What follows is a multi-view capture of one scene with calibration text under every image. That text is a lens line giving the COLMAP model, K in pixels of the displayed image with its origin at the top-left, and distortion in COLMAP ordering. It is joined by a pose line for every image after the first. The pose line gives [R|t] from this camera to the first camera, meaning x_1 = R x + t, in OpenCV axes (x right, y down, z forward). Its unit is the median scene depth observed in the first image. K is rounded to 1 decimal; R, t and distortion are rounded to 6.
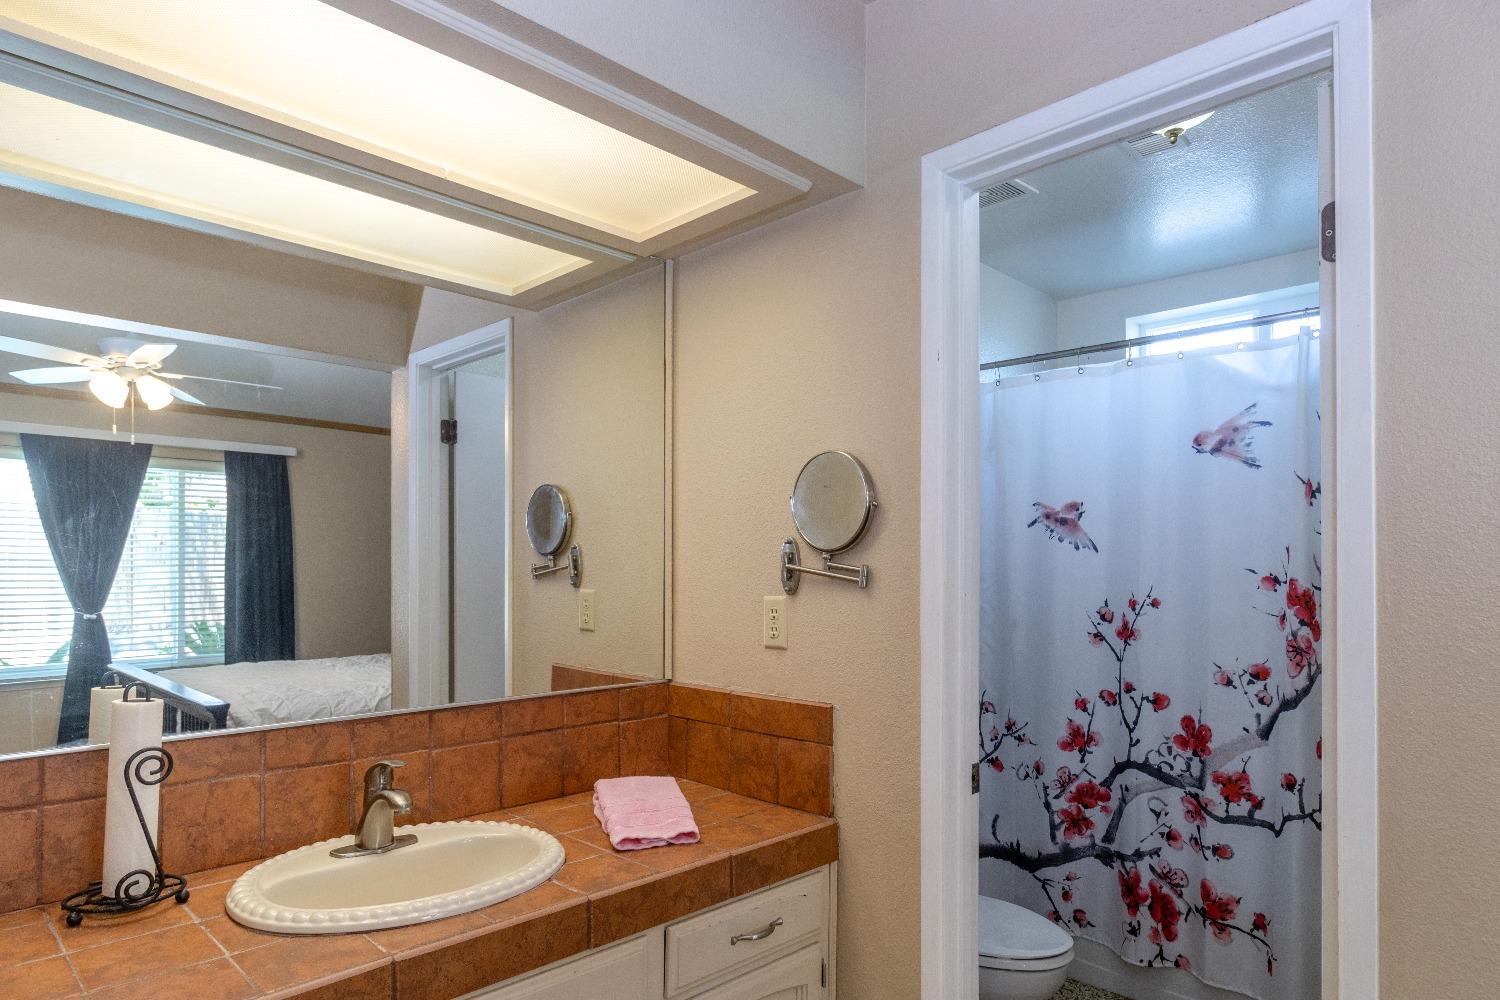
lens RADIAL K [[865.0, 0, 774.5], [0, 865.0, 507.3], [0, 0, 1]] dist [0.000701, 0.000796]
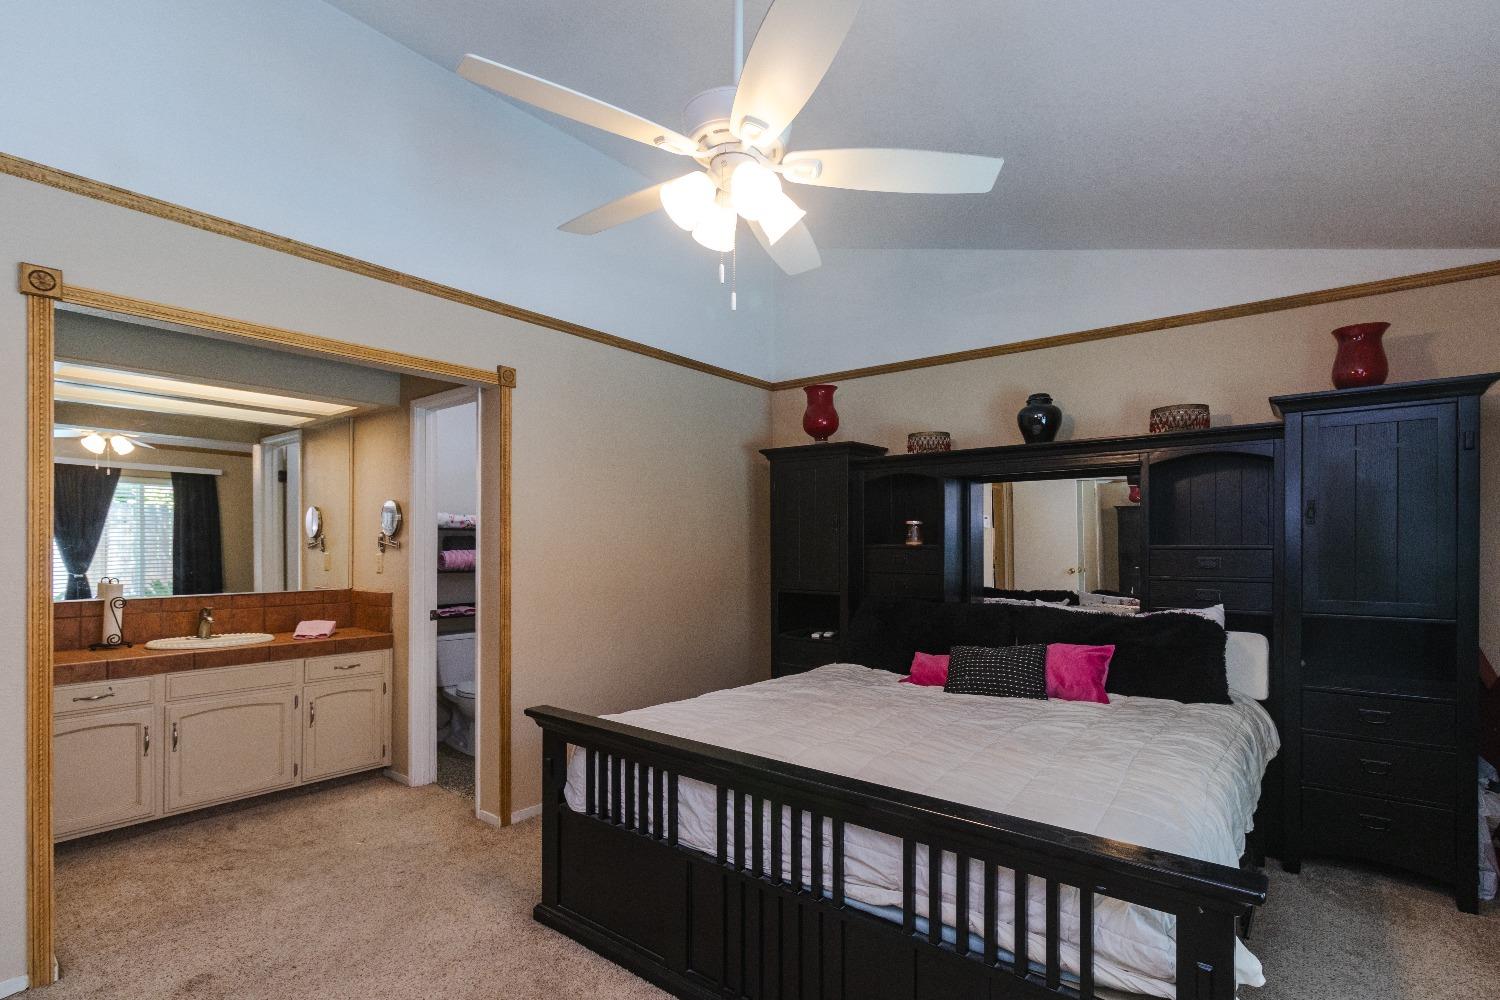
lens RADIAL K [[707.2, 0, 762.4], [0, 707.2, 506.7], [0, 0, 1]] dist [0.001155, 0.000039]
pose [[0.993759, 0.004652, 0.111447, 0.804604], [-0.005739, 0.999939, 0.009432, -0.057806], [-0.111397, -0.010012, 0.993726, -1.110304]]
